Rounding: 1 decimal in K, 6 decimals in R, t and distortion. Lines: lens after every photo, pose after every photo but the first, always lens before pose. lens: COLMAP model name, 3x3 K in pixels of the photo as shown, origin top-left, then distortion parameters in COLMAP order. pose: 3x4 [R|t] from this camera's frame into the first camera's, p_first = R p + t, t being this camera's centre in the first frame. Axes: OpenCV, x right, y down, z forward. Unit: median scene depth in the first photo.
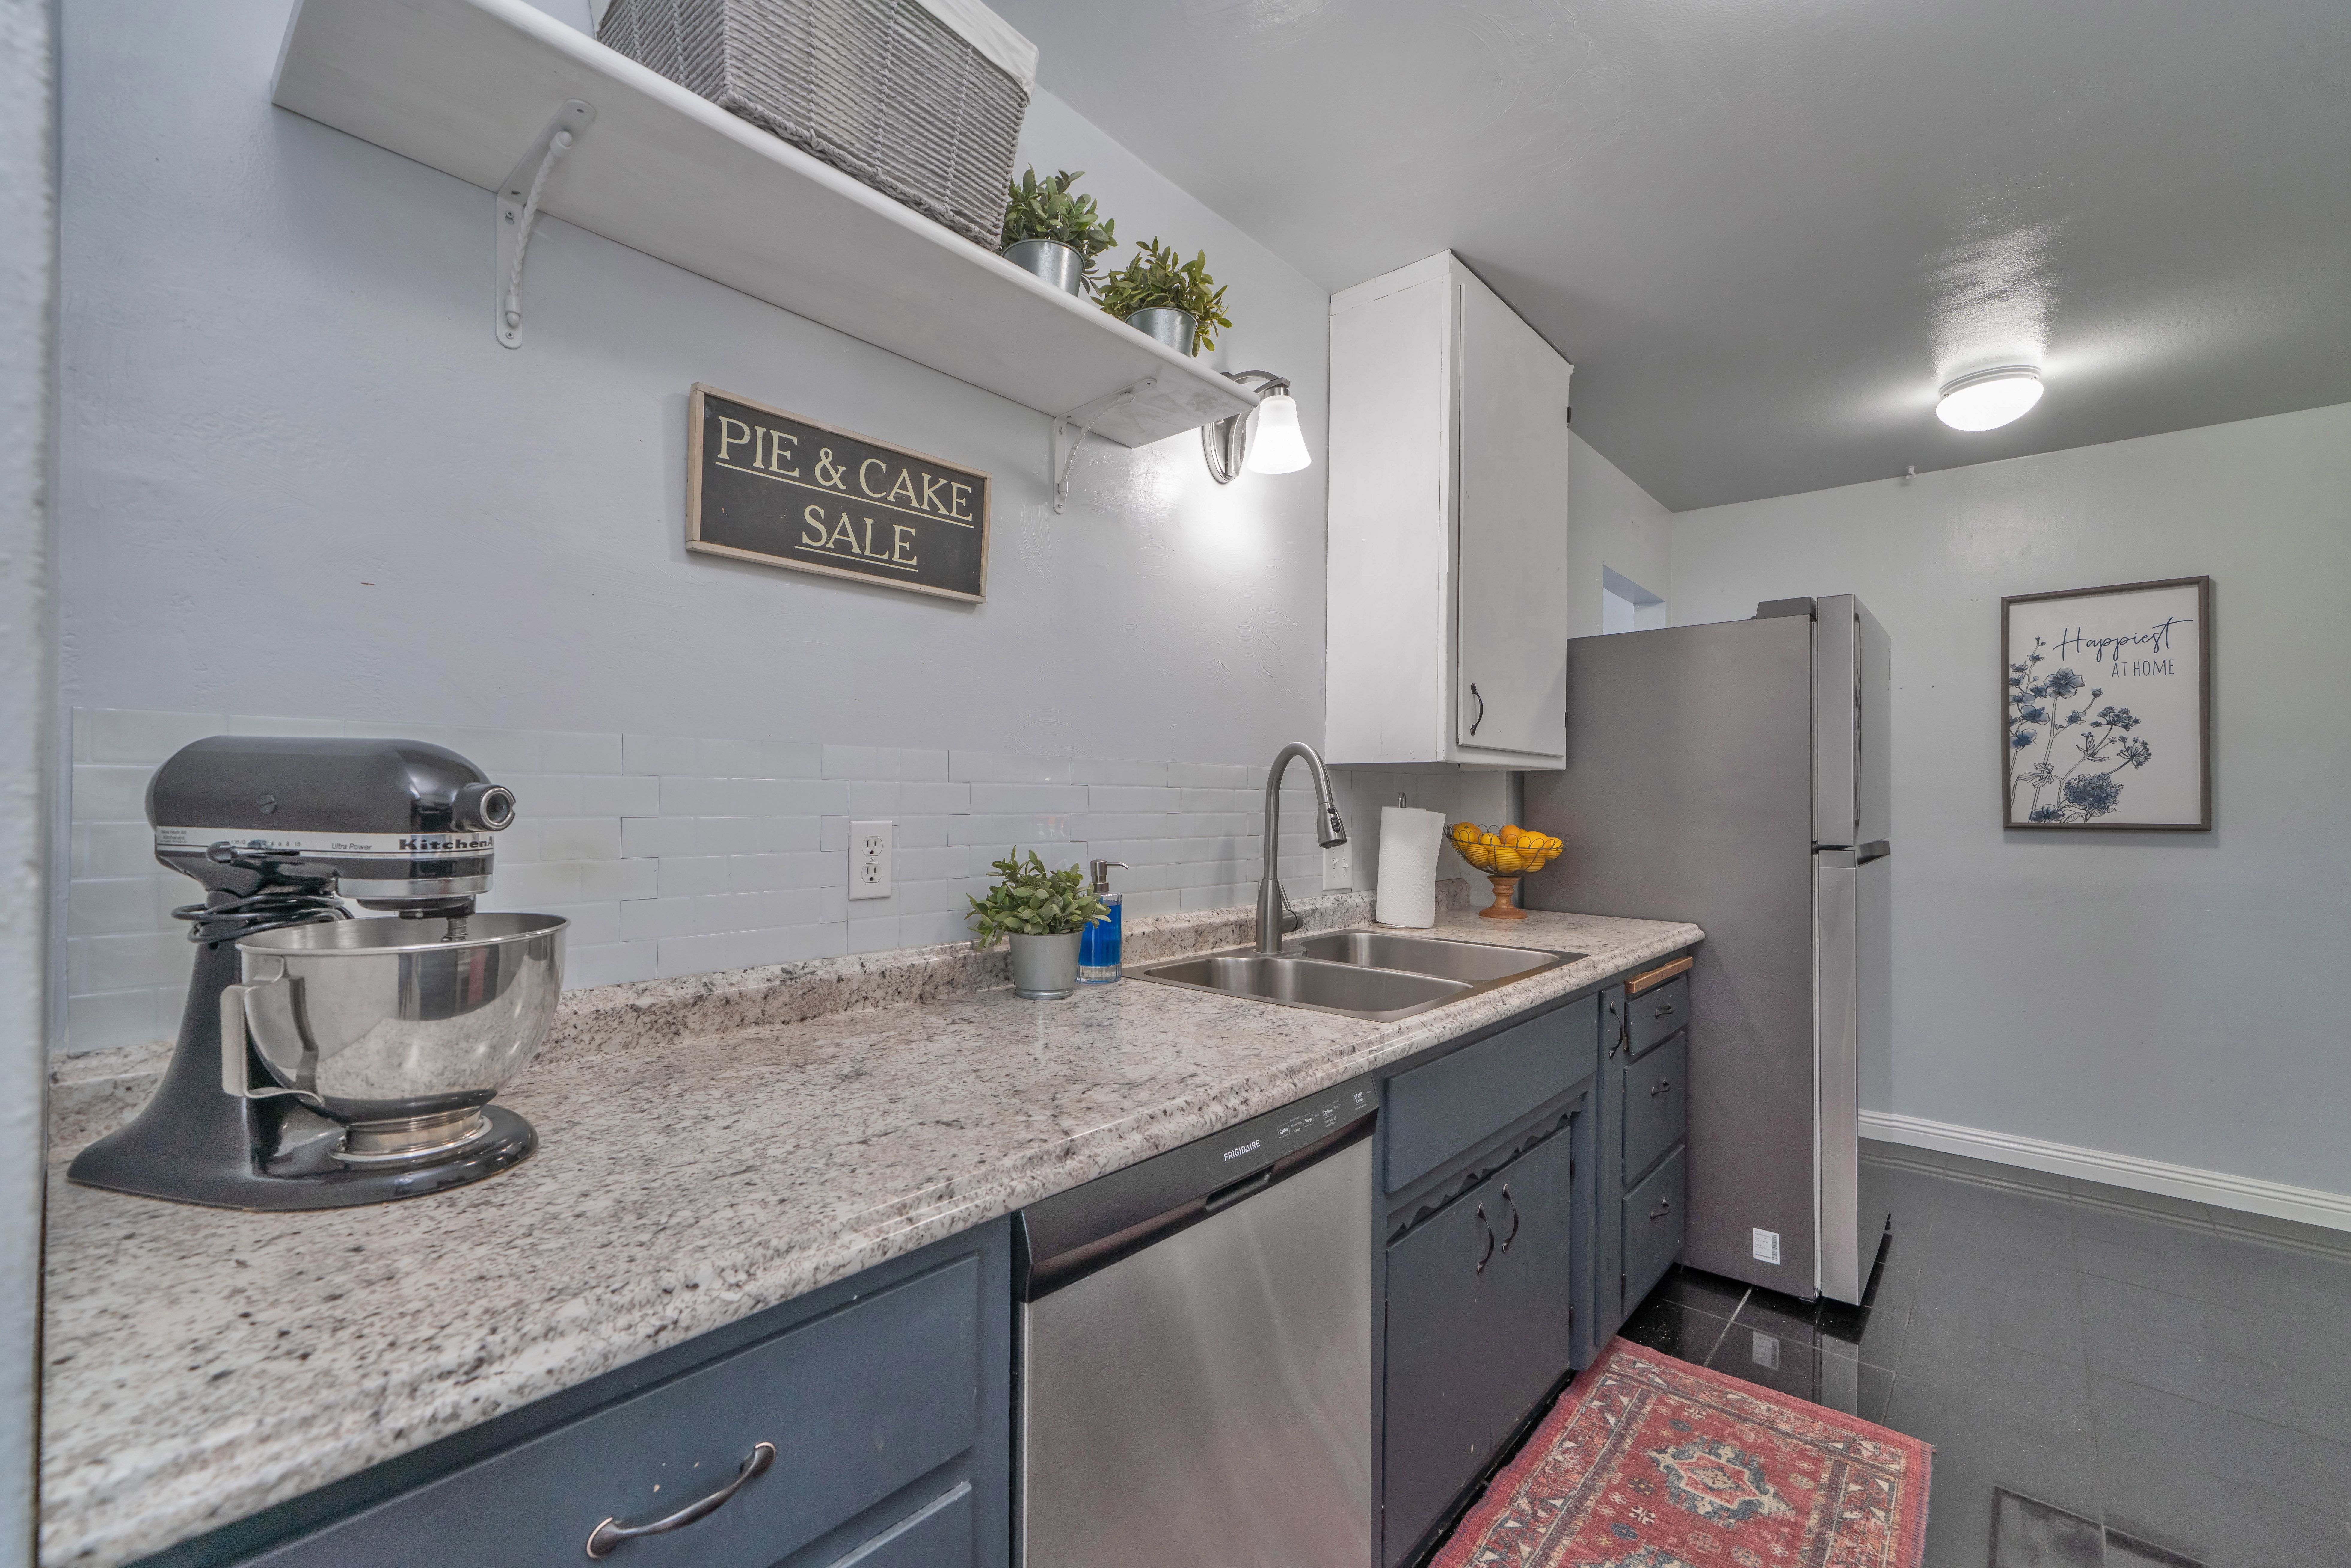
lens RADIAL K [[988.3, 0, 1151.7], [0, 988.3, 793.8], [0, 0, 1]] dist [-0.000805, 0.000148]
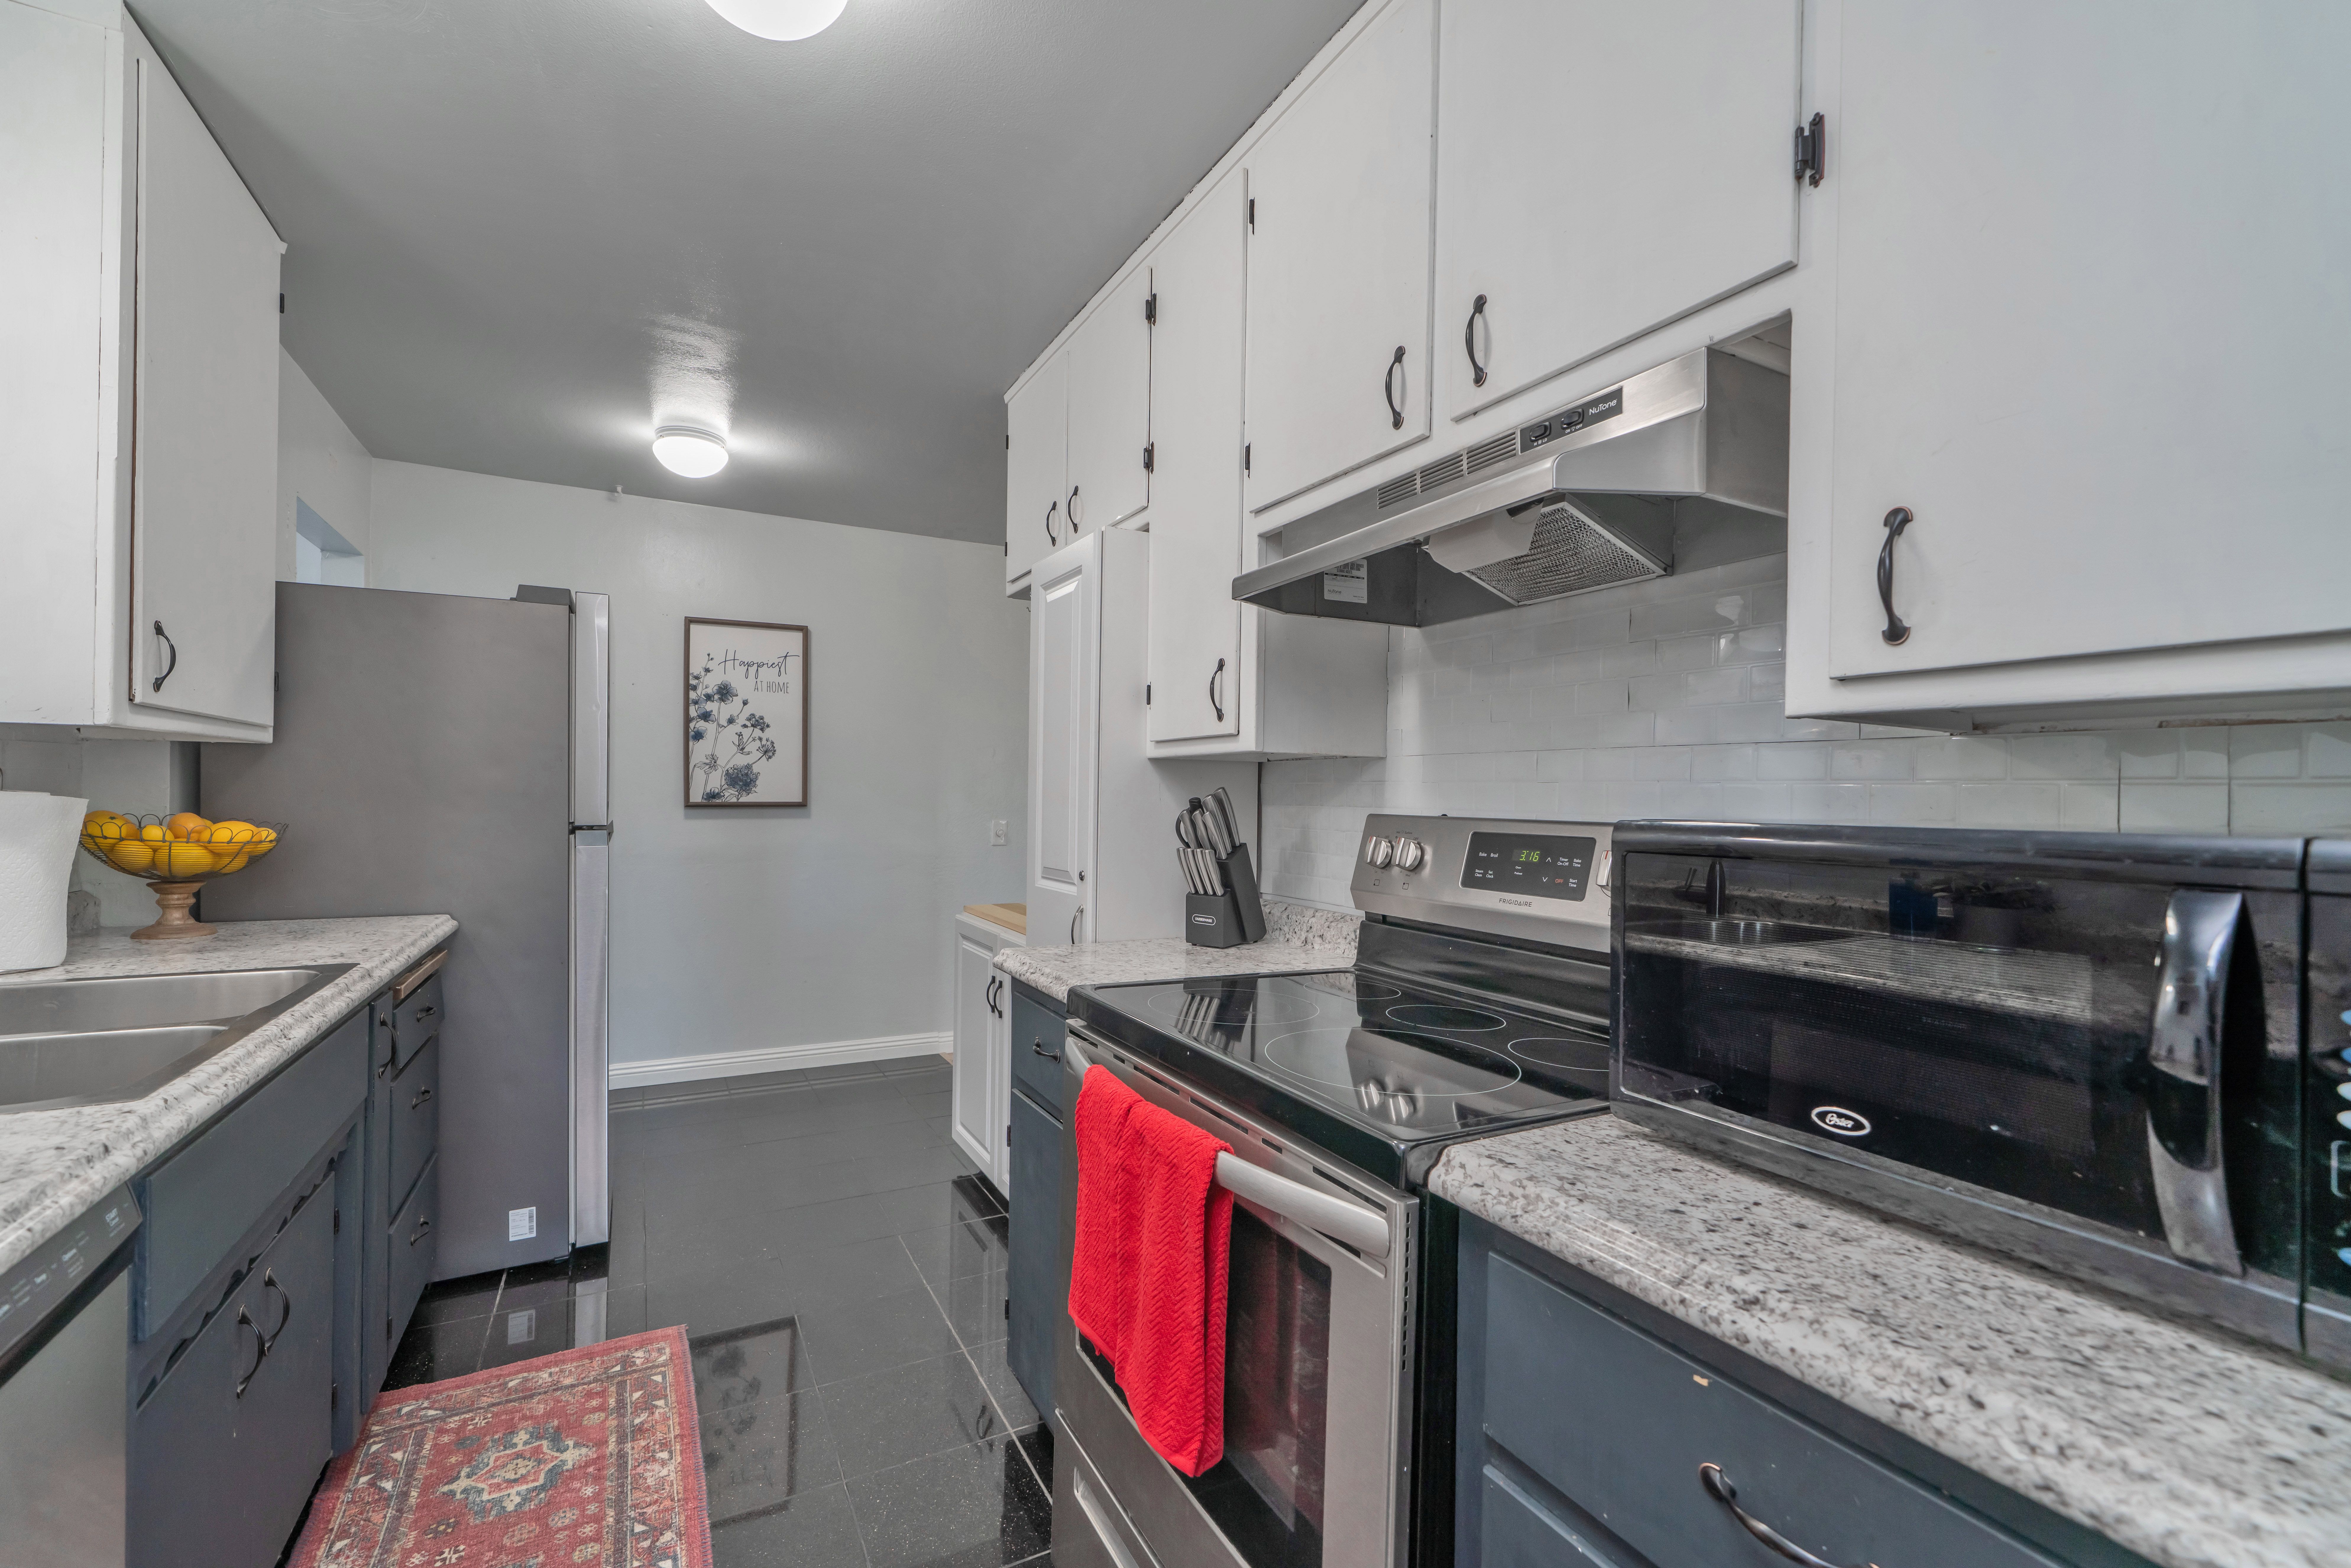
lens RADIAL K [[988.3, 0, 1151.7], [0, 988.3, 793.8], [0, 0, 1]] dist [-0.000805, 0.000148]
pose [[0.340106, -0.004033, 0.940379, -0.123211], [-0.013636, 0.999865, 0.009219, -0.000617], [-0.940288, -0.015958, 0.340004, 0.066372]]
